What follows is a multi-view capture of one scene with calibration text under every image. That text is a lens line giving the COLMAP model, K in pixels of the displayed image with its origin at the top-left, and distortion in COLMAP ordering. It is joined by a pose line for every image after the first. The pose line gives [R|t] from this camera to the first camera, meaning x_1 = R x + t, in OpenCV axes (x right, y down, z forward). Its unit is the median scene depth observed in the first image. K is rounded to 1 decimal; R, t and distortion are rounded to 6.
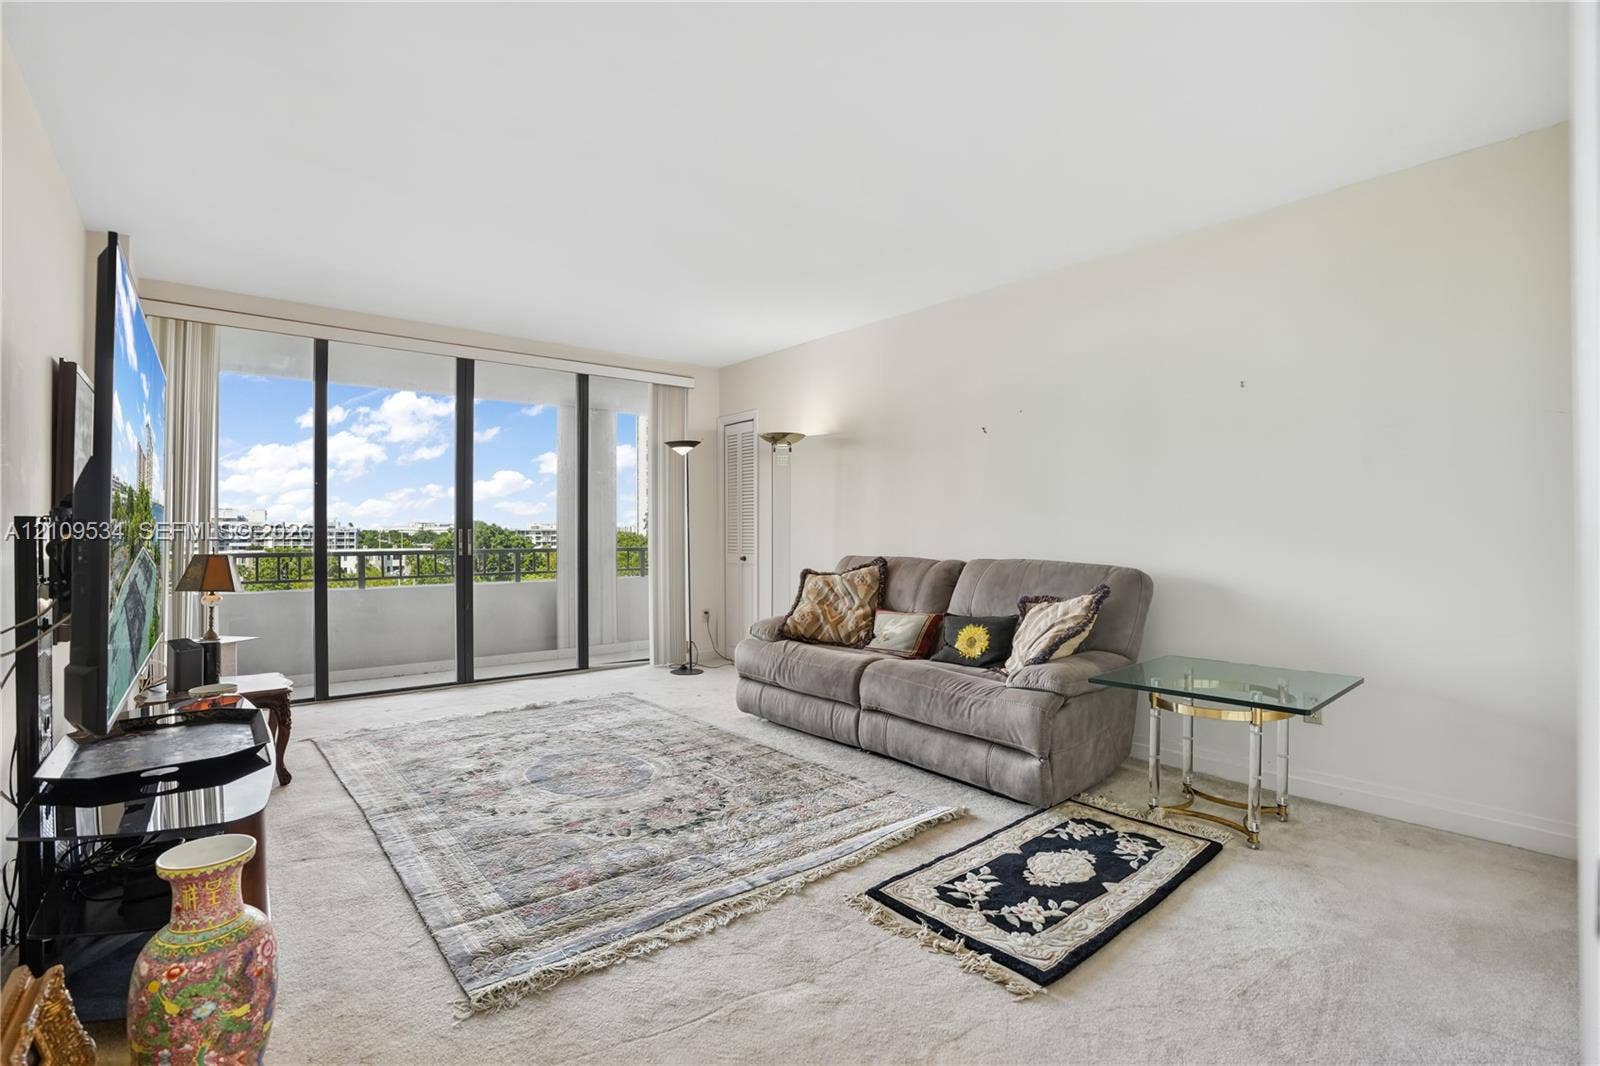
lens RADIAL K [[736.7, 0, 800.0], [0, 736.7, 533.0], [0, 0, 1]] dist [-0.074783, 0.029990]
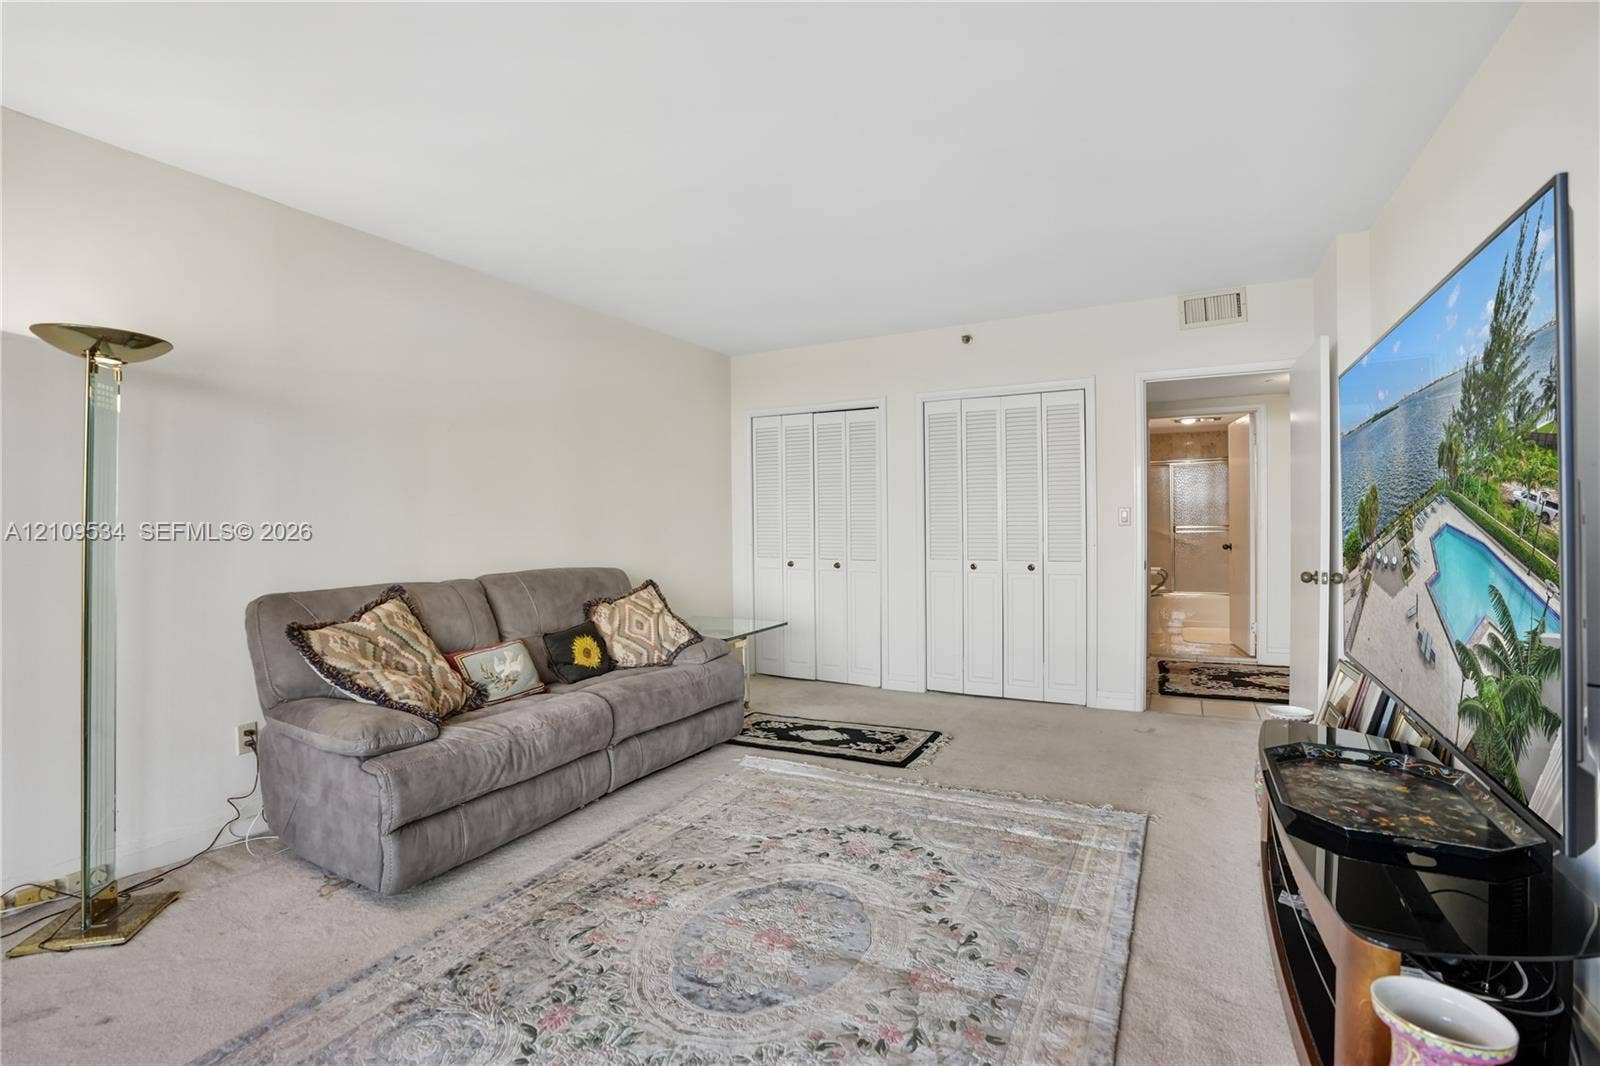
lens RADIAL K [[799.5, 0, 761.6], [0, 799.5, 535.4], [0, 0, 1]] dist [-0.091007, 0.043767]
pose [[-0.373164, -0.011499, 0.927694, -1.318210], [0.019206, 0.999613, 0.020117, -0.043579], [-0.927567, 0.025324, -0.372798, 1.824072]]
